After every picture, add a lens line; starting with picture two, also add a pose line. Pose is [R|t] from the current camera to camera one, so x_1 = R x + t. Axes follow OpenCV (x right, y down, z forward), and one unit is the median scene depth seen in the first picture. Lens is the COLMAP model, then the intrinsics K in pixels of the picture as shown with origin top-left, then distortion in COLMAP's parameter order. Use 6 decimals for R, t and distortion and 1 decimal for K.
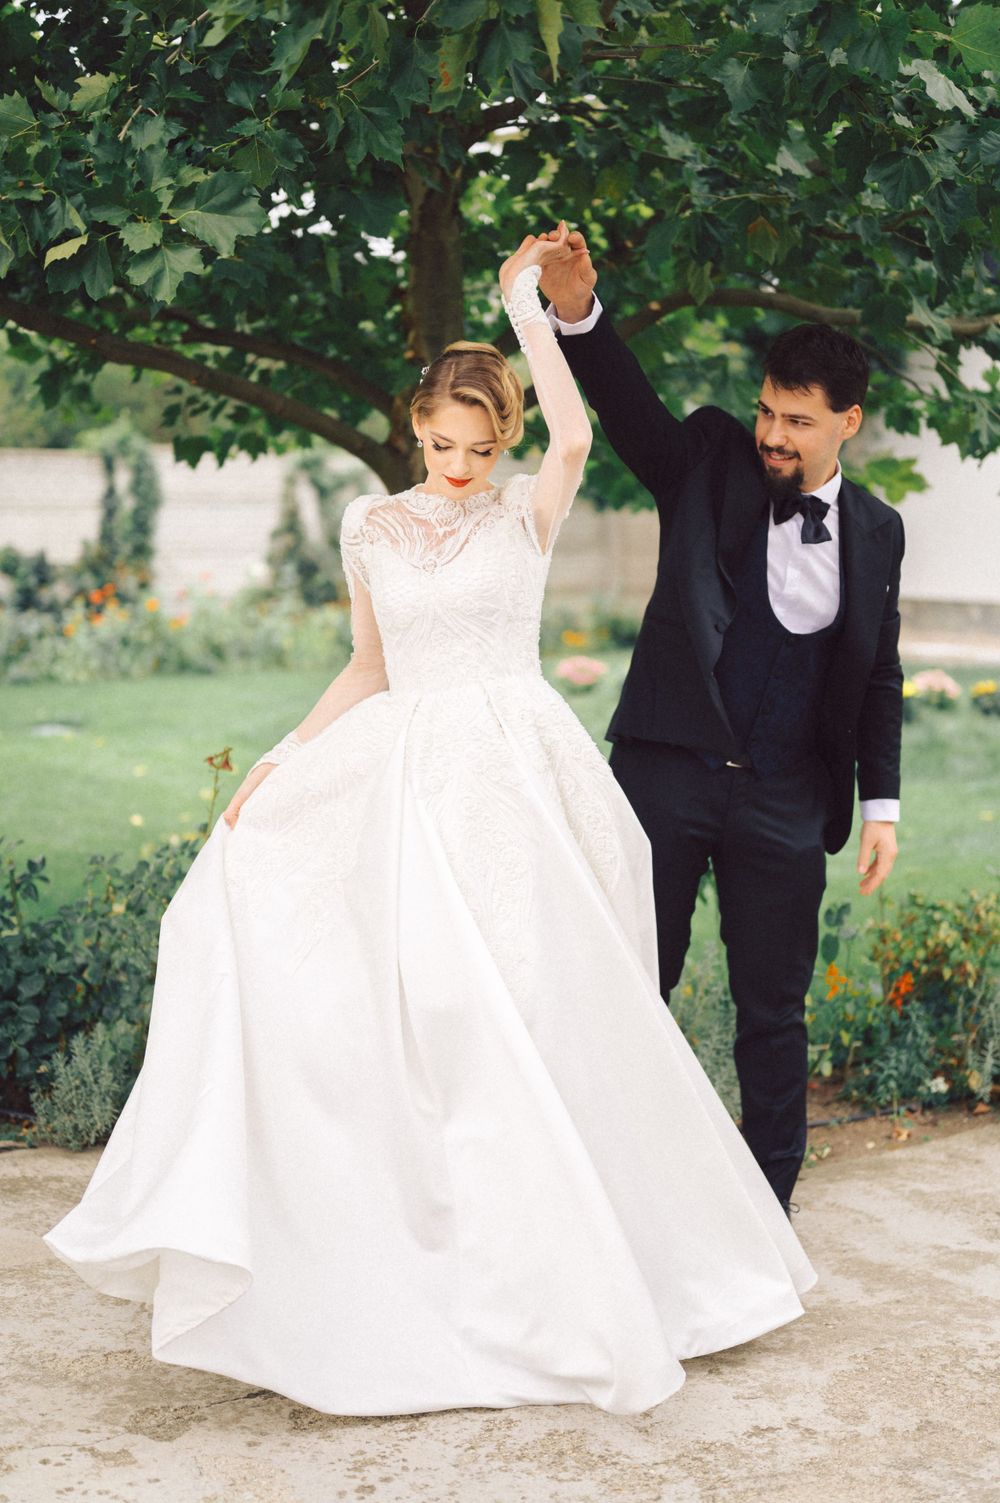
lens RADIAL K [[2095.7, 0, 500.0], [0, 2095.7, 751.5], [0, 0, 1]] dist [-0.005545, 0.005988]
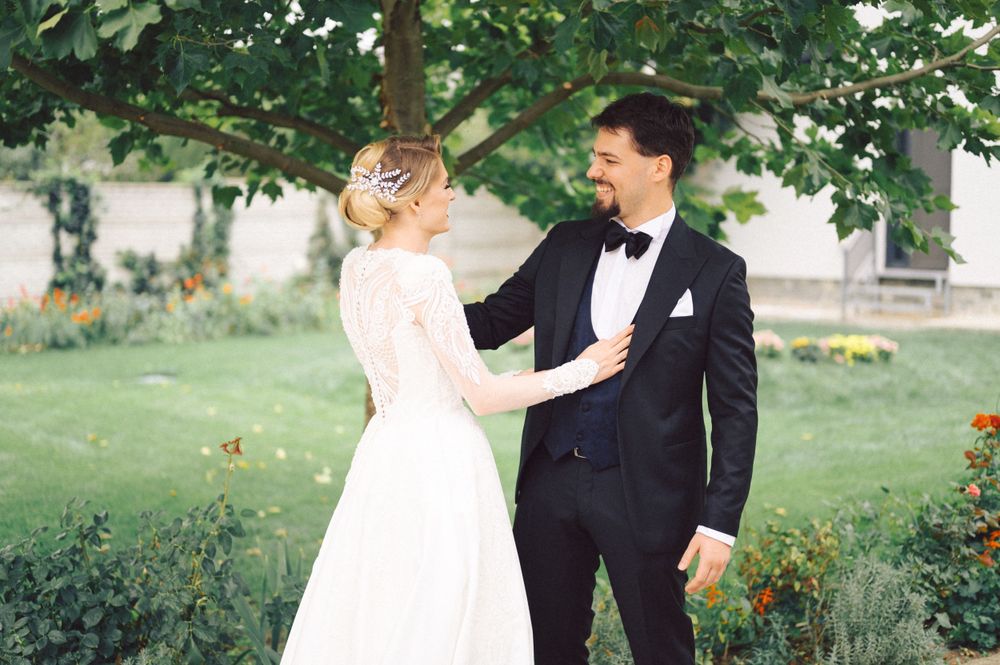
lens RADIAL K [[1394.4, 0, 500.0], [0, 1394.4, 332.5], [0, 0, 1]] dist [-0.005545, 0.005988]
pose [[0.999636, -0.015635, 0.021990, 0.008794], [0.016308, 0.999394, -0.030745, -0.028273], [-0.021496, 0.031093, 0.999285, 0.115079]]
